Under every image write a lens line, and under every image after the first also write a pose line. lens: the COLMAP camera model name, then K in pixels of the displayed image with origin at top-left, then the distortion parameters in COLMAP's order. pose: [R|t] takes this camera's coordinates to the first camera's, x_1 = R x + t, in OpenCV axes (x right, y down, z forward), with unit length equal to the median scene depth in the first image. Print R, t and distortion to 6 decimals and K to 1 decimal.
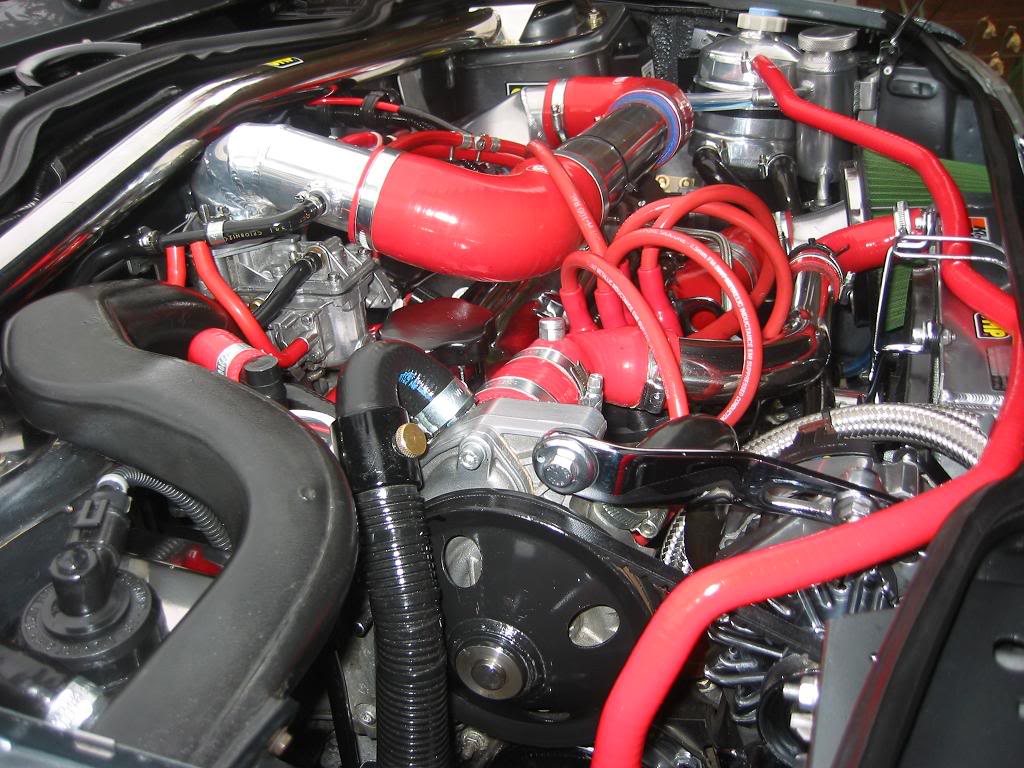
lens RADIAL K [[1079.6, 0, 512.0], [0, 1079.6, 384.0], [0, 0, 1]] dist [-0.151206, 0.116295]
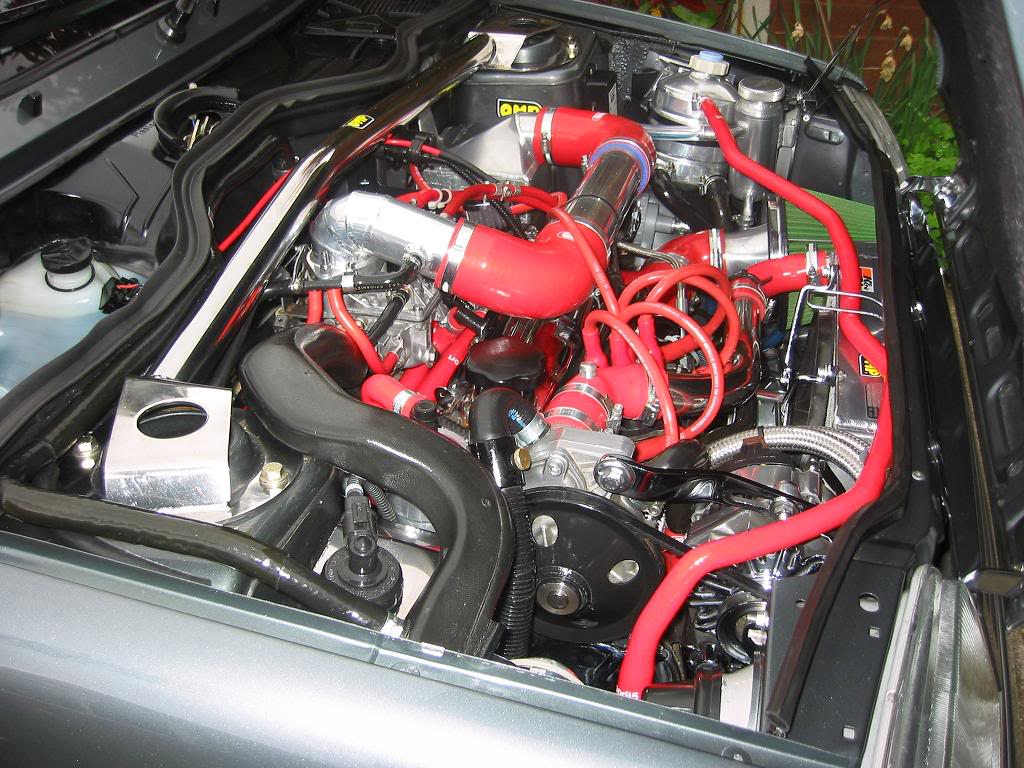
lens RADIAL K [[1079.6, 0, 512.0], [0, 1079.6, 384.0], [0, 0, 1]] dist [-0.151206, 0.116295]
pose [[0.992559, 0.036918, 0.116032, -0.211851], [-0.049059, 0.993410, 0.103586, -0.159682], [-0.111443, -0.108507, 0.987829, -0.413546]]
